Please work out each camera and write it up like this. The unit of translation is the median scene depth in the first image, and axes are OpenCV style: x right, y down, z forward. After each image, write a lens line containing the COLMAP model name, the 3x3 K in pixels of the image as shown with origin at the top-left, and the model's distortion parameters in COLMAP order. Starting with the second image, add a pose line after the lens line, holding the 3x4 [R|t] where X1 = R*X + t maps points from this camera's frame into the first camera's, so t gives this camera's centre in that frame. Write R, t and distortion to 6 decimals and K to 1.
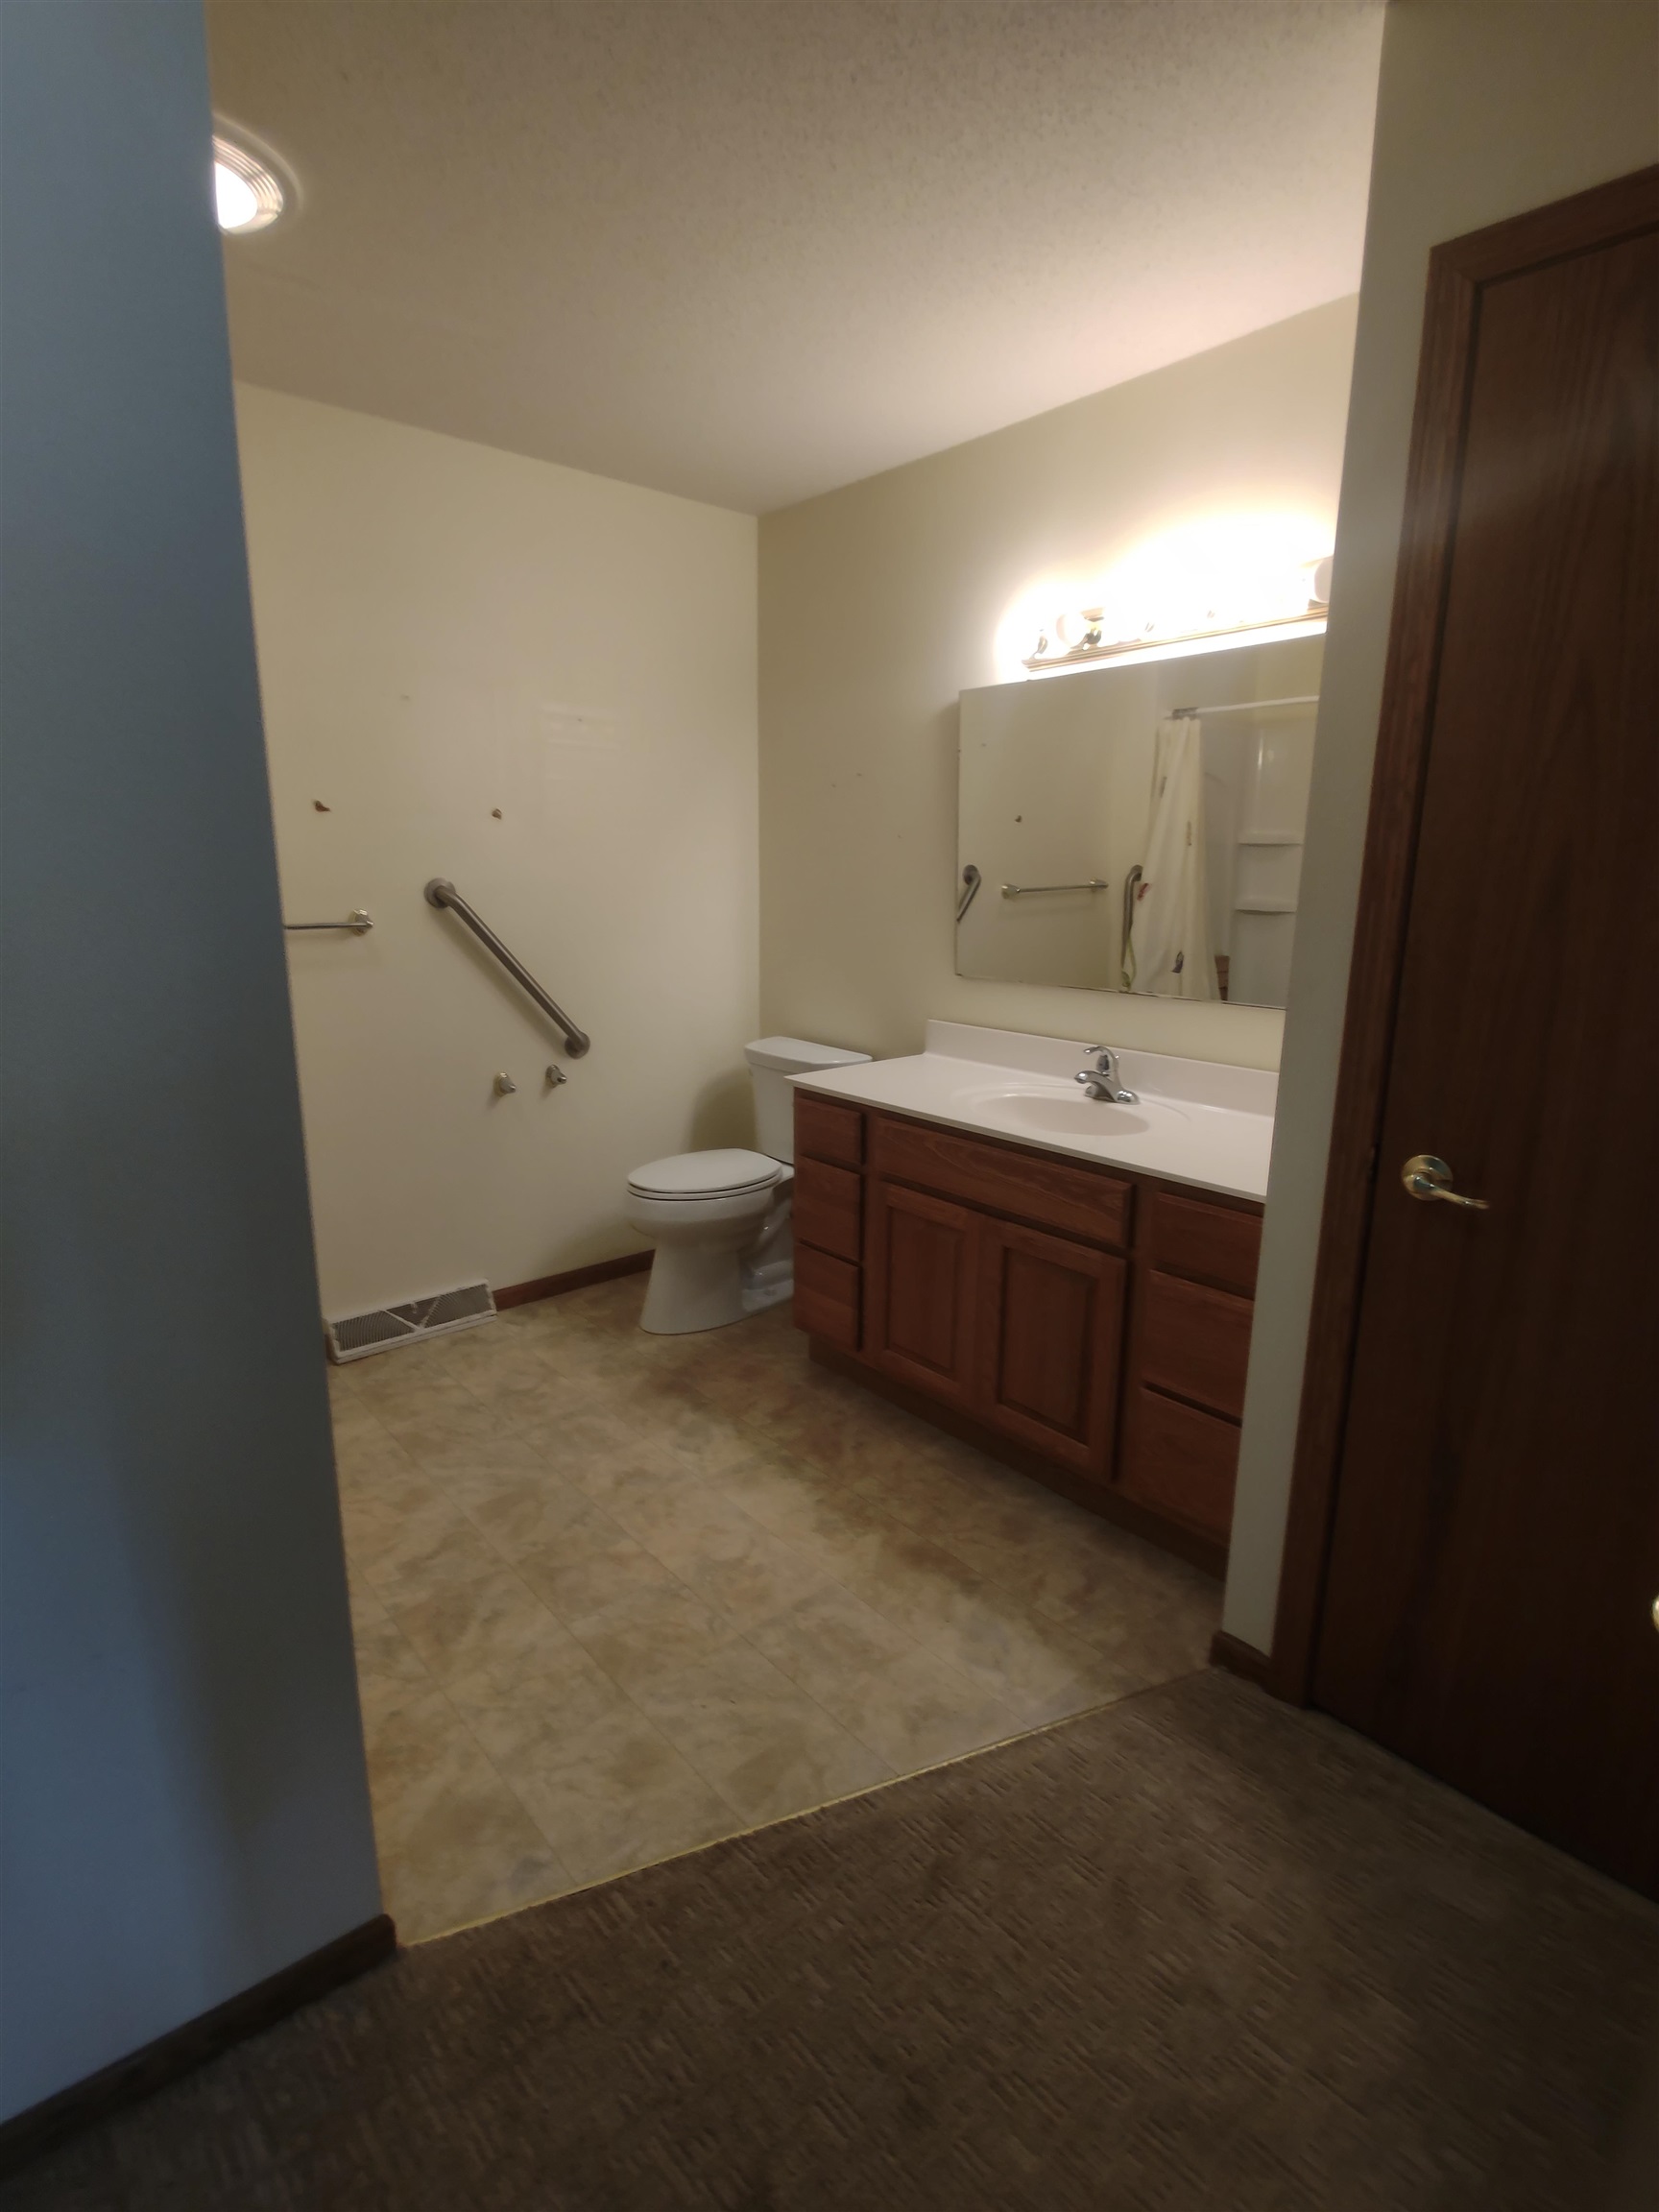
lens RADIAL K [[1065.7, 0, 829.5], [0, 1065.7, 1106.0], [0, 0, 1]] dist [0.032916, -0.040529]
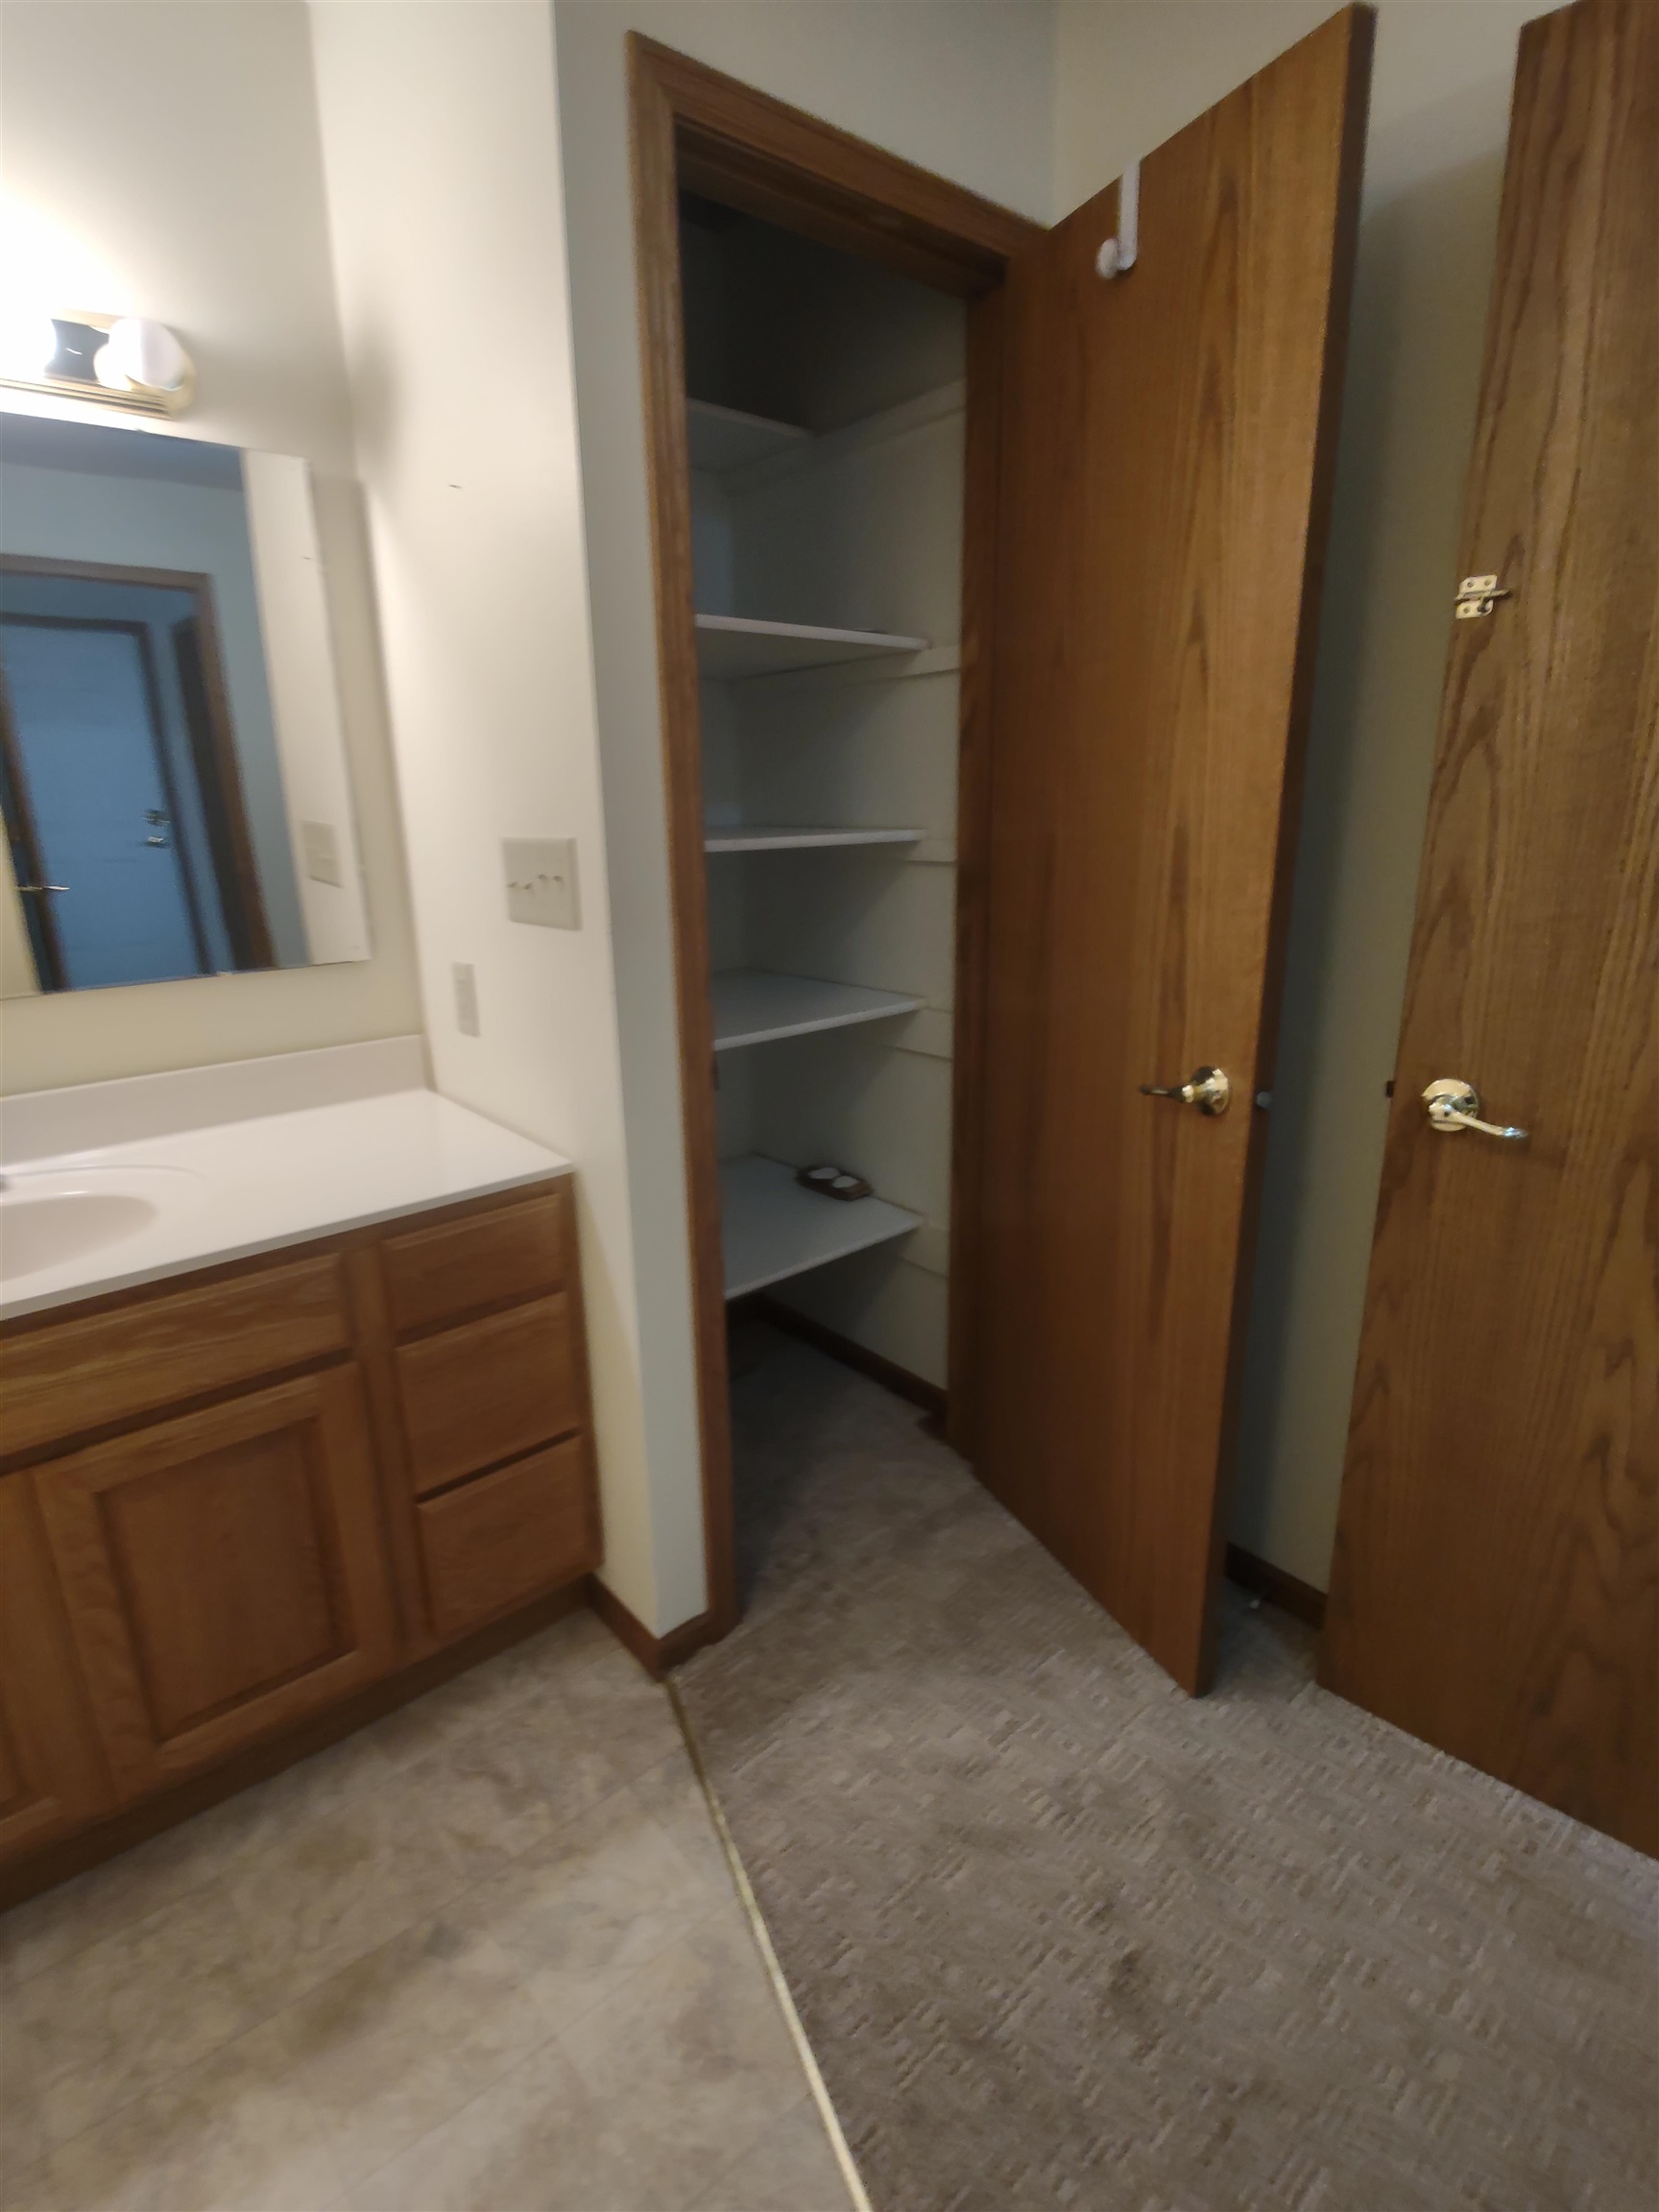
lens RADIAL K [[1065.7, 0, 829.5], [0, 1065.7, 1106.0], [0, 0, 1]] dist [0.032916, -0.040529]
pose [[0.008501, -0.284379, 0.958674, -0.310468], [0.244751, 0.930140, 0.273744, -0.112589], [-0.969549, 0.232309, 0.077509, 0.598360]]
